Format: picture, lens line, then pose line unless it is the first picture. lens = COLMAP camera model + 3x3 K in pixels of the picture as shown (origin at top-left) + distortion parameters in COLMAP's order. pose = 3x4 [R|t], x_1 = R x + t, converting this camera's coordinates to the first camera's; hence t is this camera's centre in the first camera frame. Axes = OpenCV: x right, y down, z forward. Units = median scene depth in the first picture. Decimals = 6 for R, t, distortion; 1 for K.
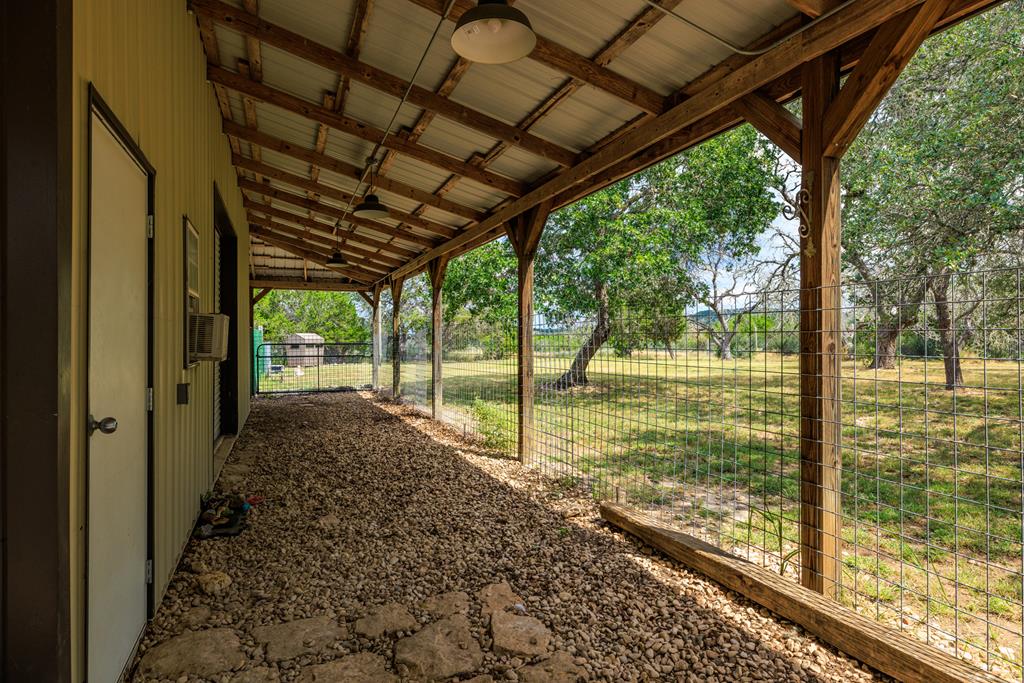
lens RADIAL K [[576.6, 0, 512.0], [0, 576.6, 339.1], [0, 0, 1]] dist [-0.004714, -0.000661]
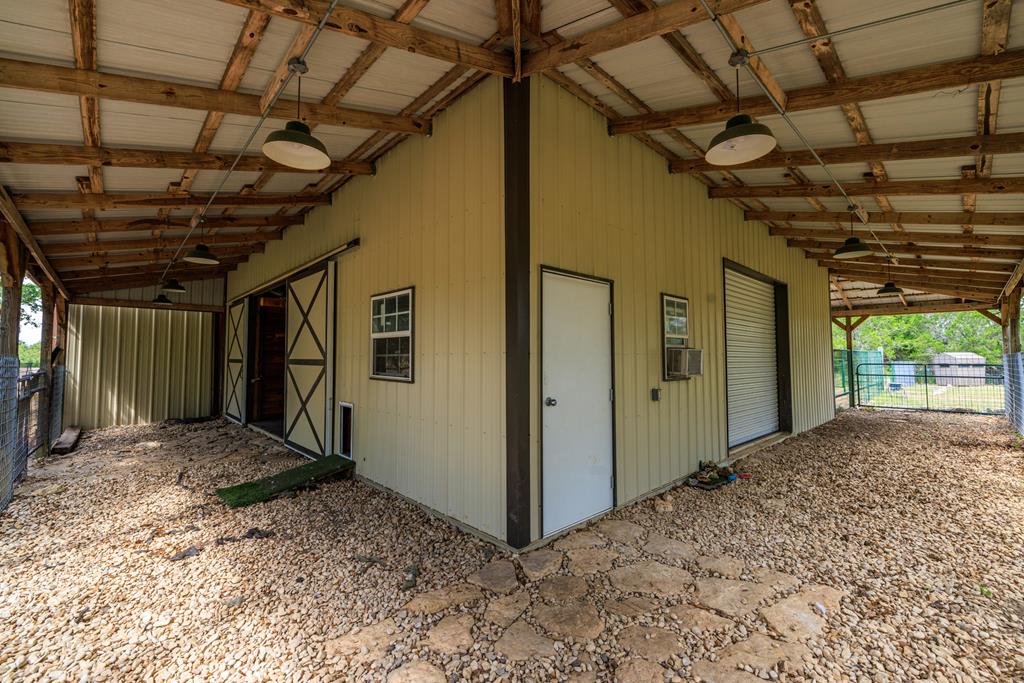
lens RADIAL K [[428.2, 0, 511.9], [0, 428.2, 339.9], [0, 0, 1]] dist [-0.003847, 0.000134]
pose [[0.364138, -0.037015, -0.930609, 0.365282], [-0.001593, 0.999184, -0.040366, -0.013144], [0.931344, 0.016181, 0.363782, 0.080241]]
